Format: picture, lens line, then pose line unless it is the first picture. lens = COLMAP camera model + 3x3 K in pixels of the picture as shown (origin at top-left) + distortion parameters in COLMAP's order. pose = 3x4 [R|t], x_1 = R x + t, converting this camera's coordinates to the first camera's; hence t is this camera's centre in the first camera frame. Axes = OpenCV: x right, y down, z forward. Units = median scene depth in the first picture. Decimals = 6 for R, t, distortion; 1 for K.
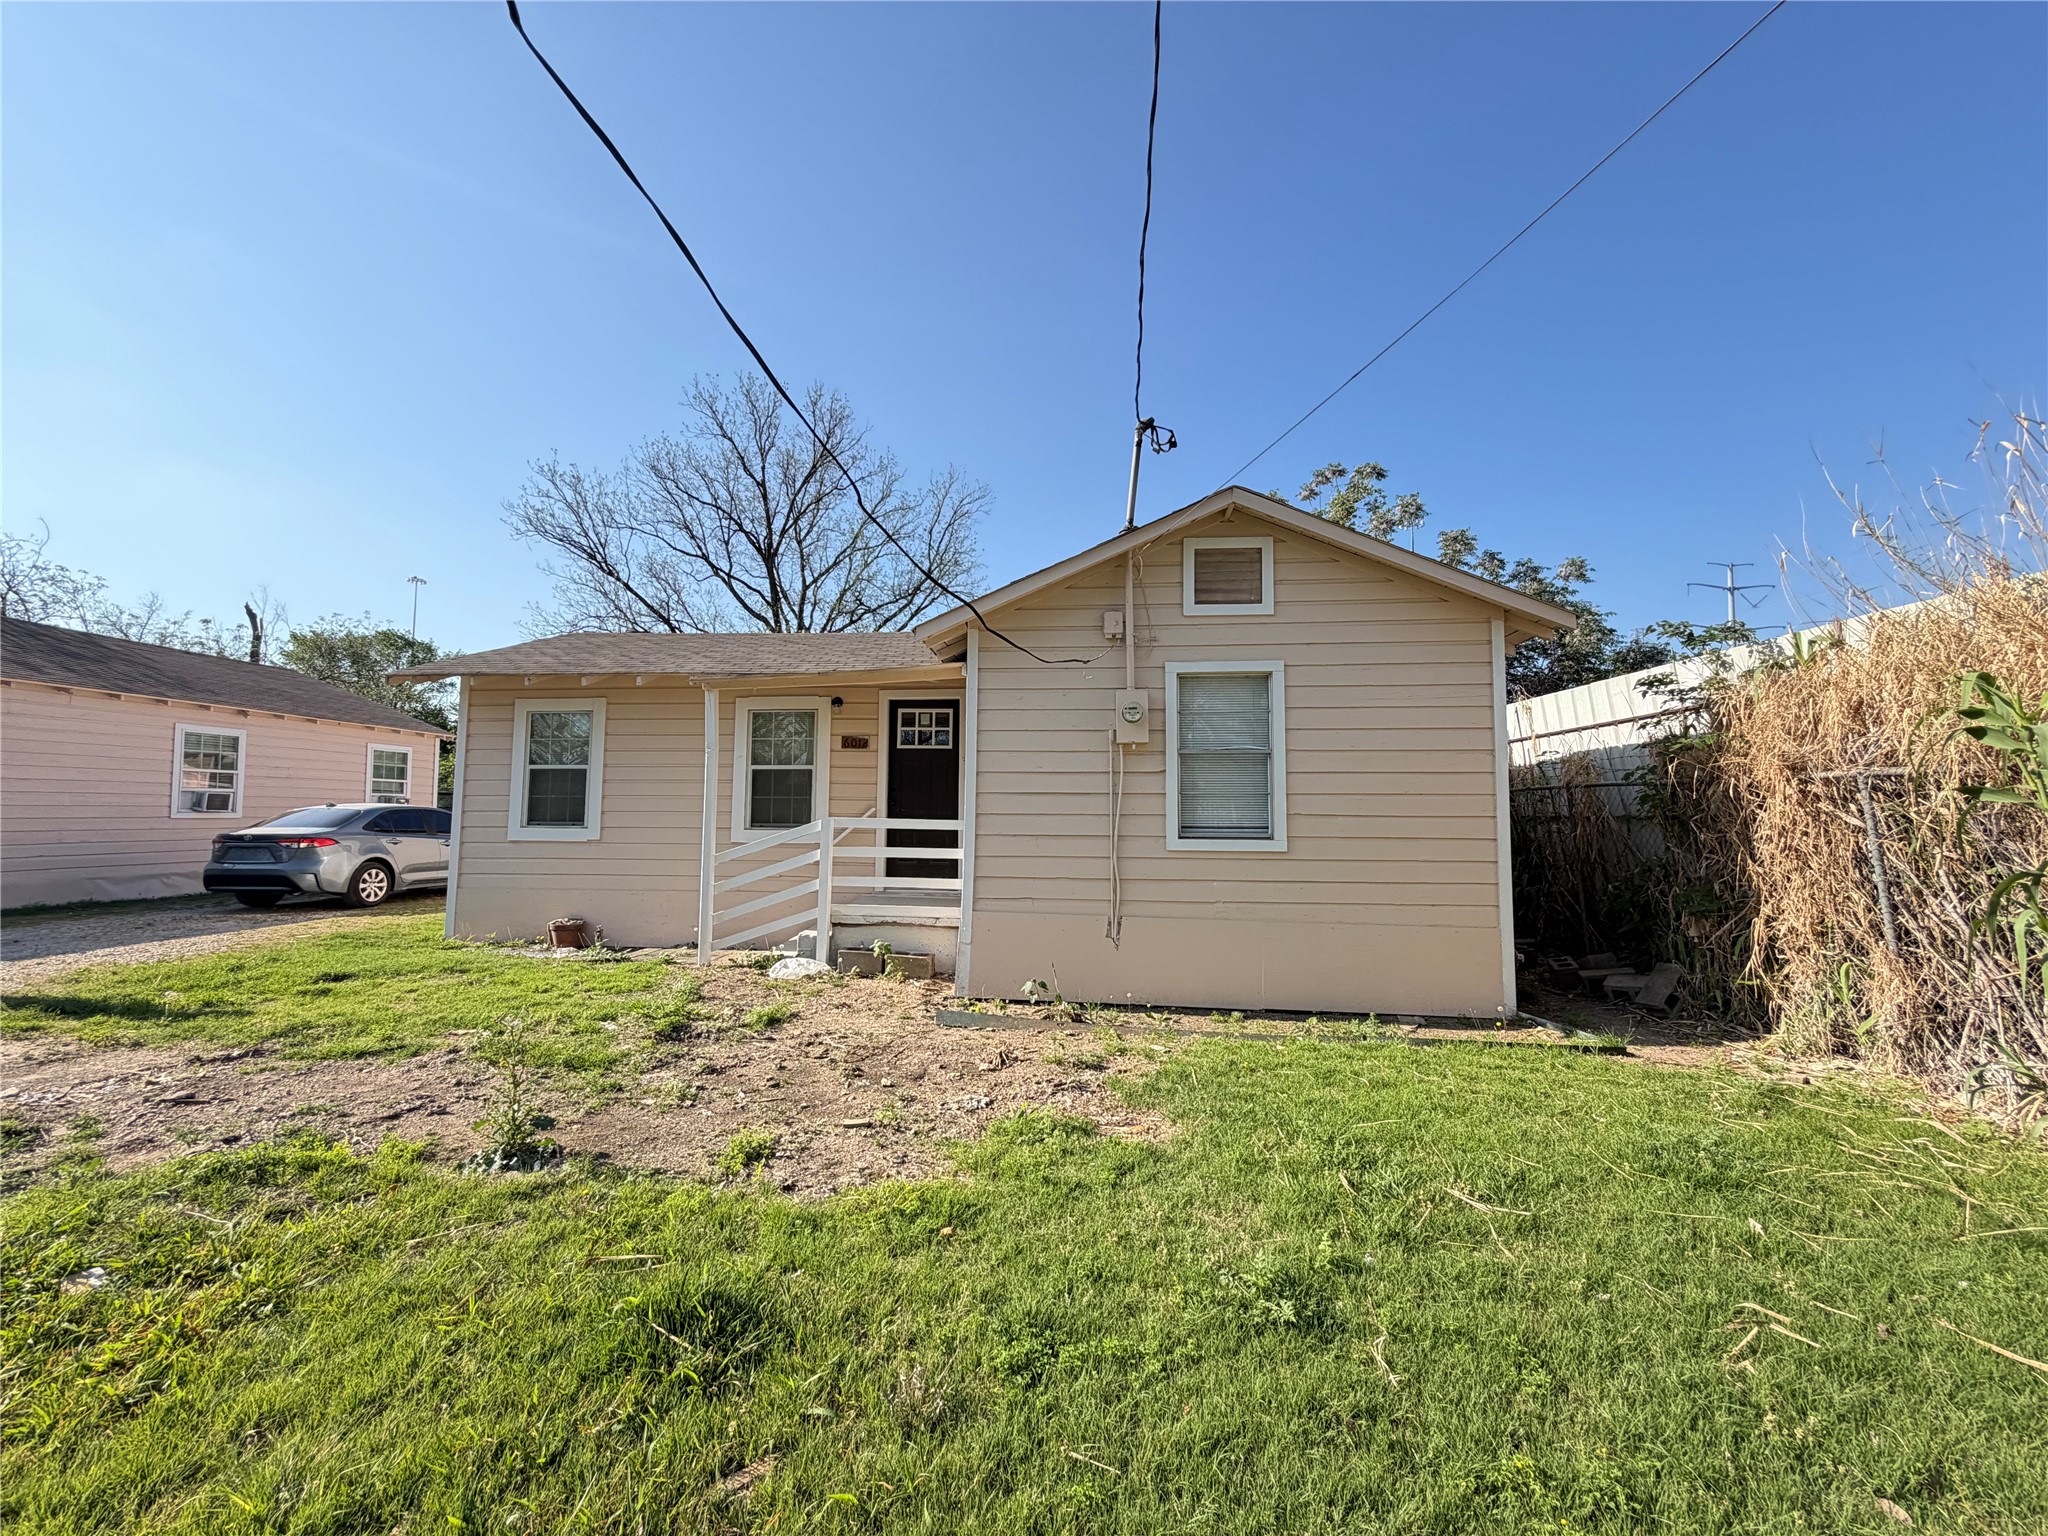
lens RADIAL K [[824.5, 0, 1017.1], [0, 824.5, 765.3], [0, 0, 1]] dist [0.000107, 0.000289]
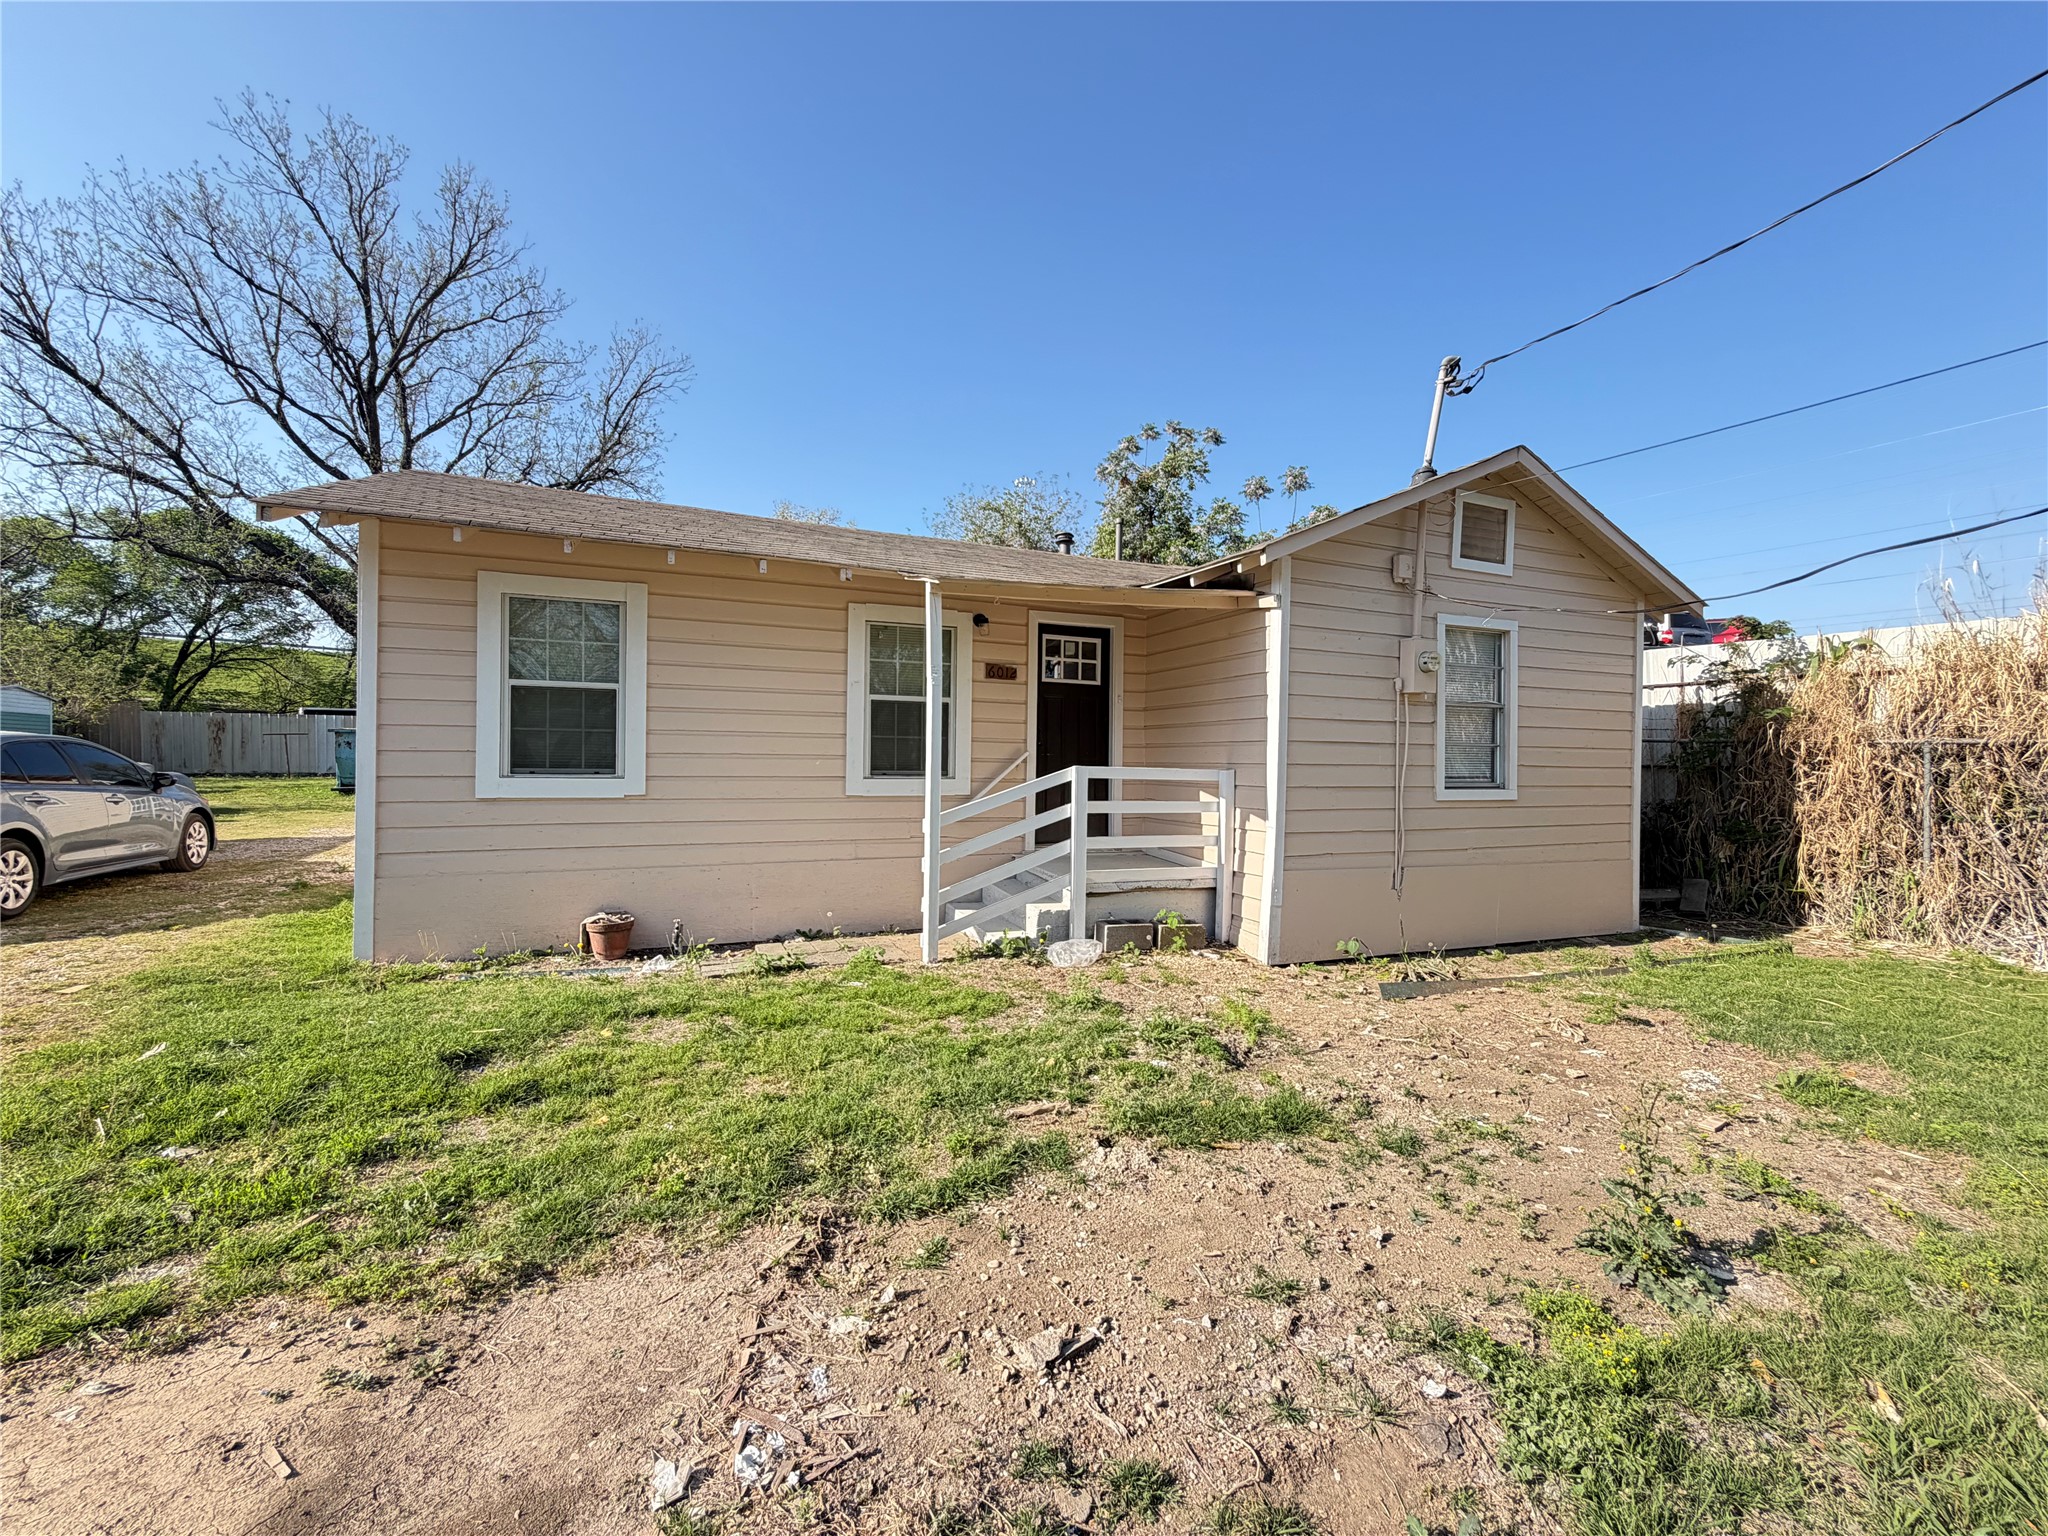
lens RADIAL K [[824.5, 0, 1017.1], [0, 824.5, 765.3], [0, 0, 1]] dist [0.000107, 0.000289]
pose [[0.882815, 0.000070, 0.469721, -0.899510], [-0.038949, 0.996567, 0.073054, 0.006873], [-0.468103, -0.082788, 0.879787, 0.420423]]
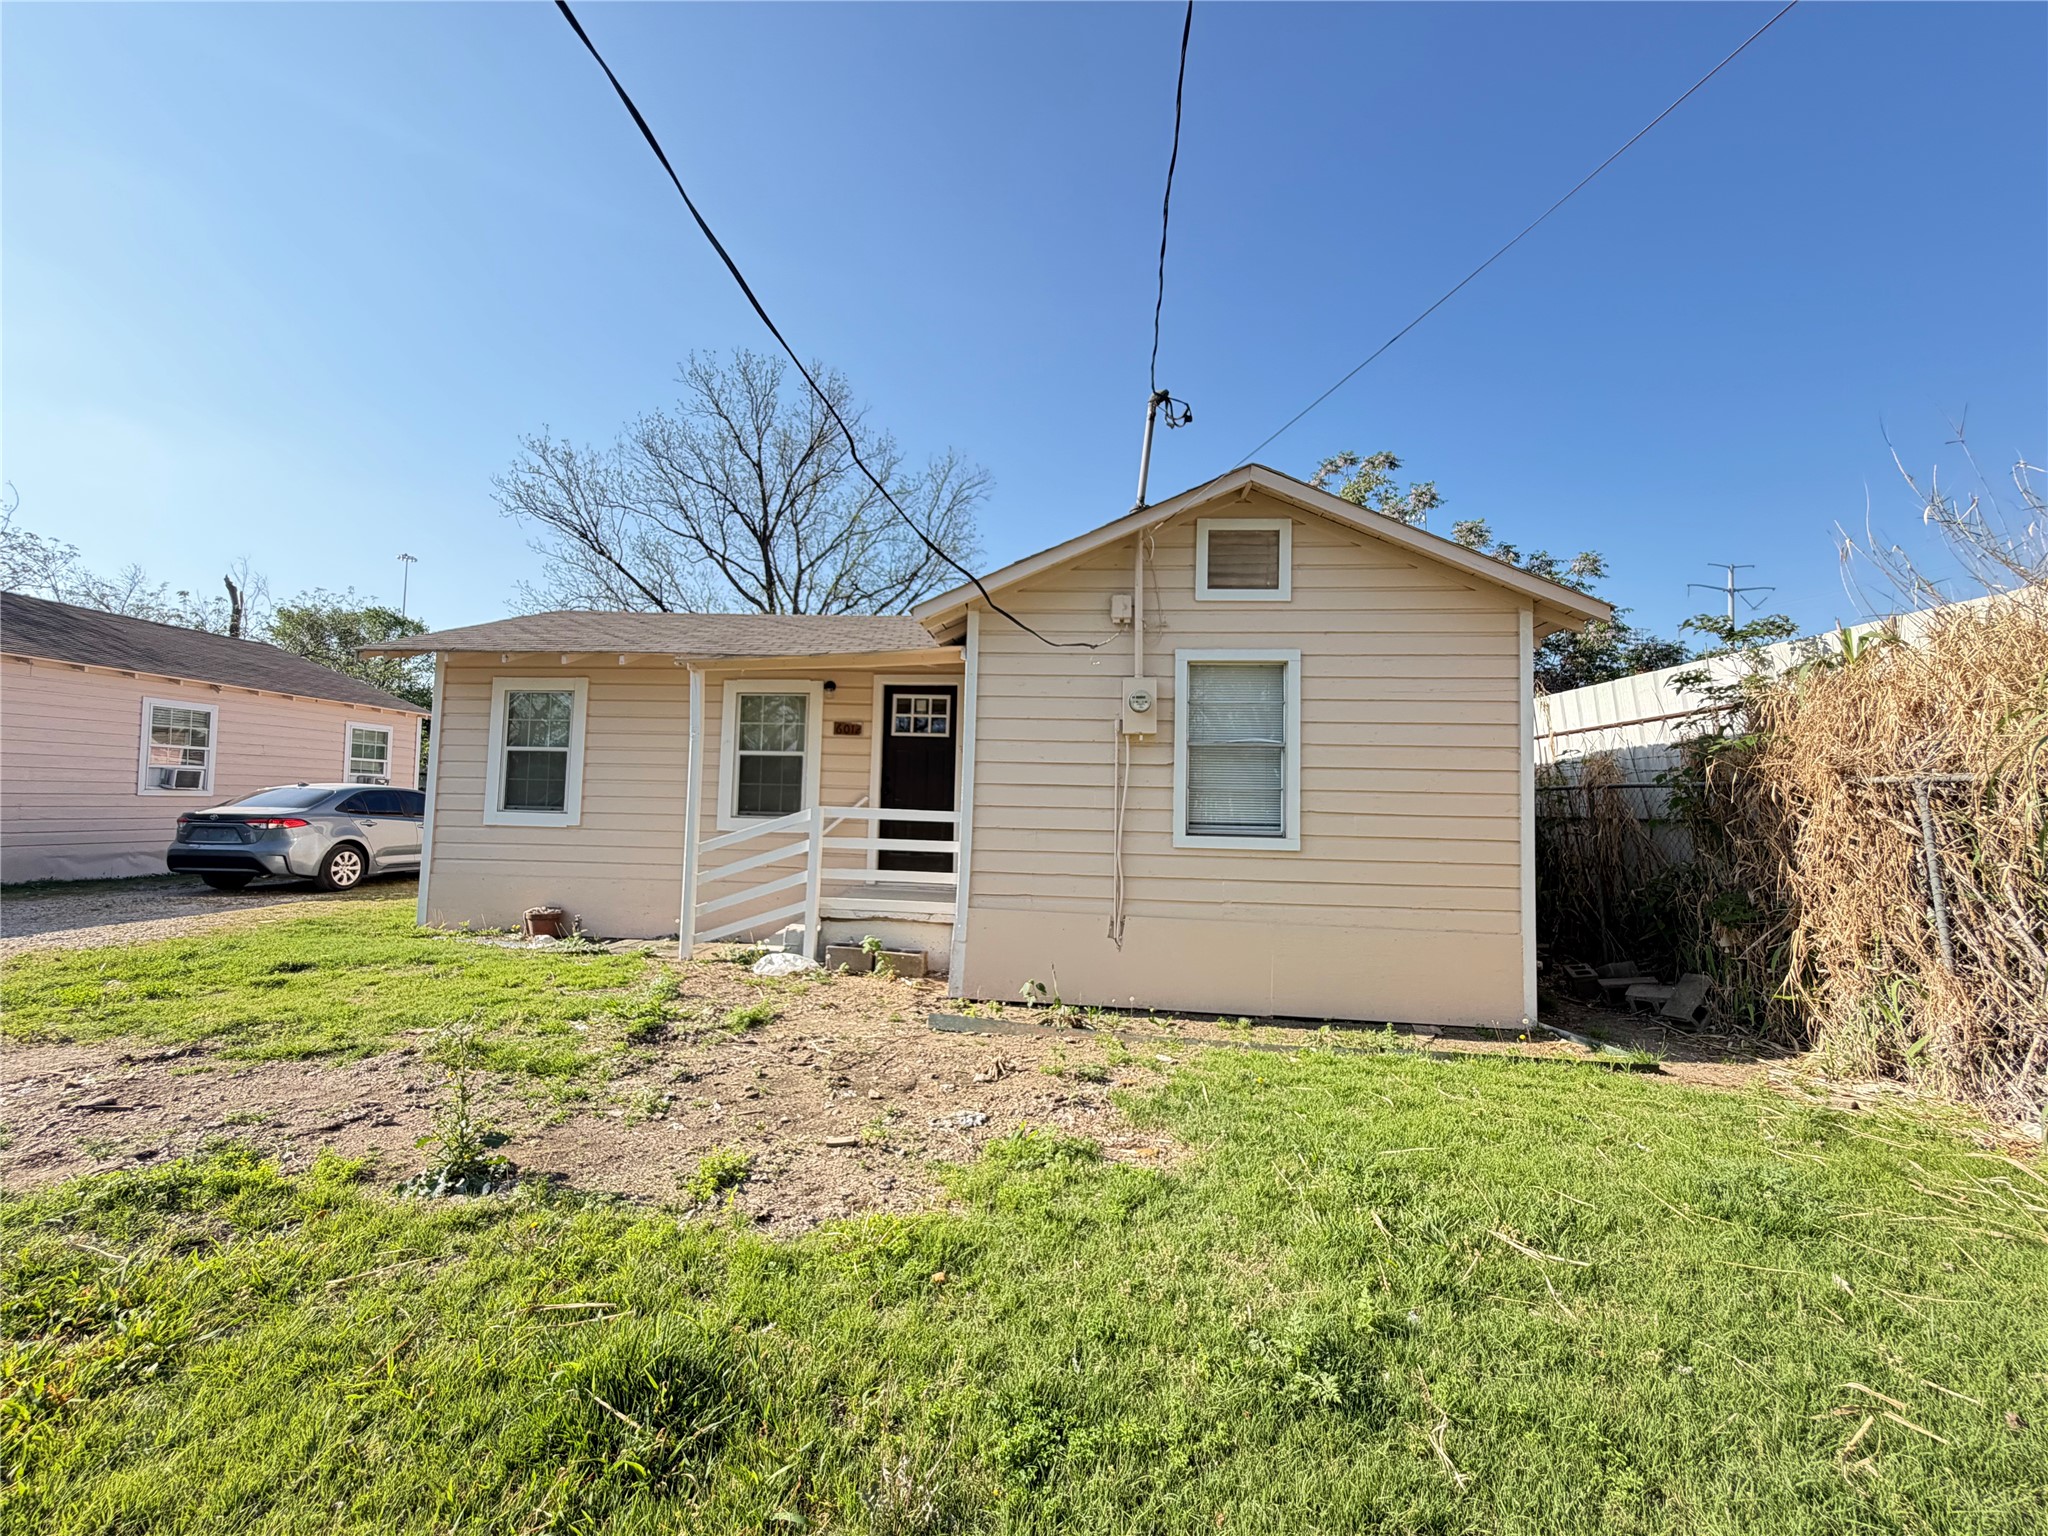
lens RADIAL K [[824.5, 0, 1017.1], [0, 824.5, 765.3], [0, 0, 1]] dist [0.000107, 0.000289]
pose [[0.999834, 0.016865, 0.006843, -0.008502], [-0.016946, 0.999786, 0.011897, 0.000264], [-0.006641, -0.012011, 0.999906, 0.061690]]
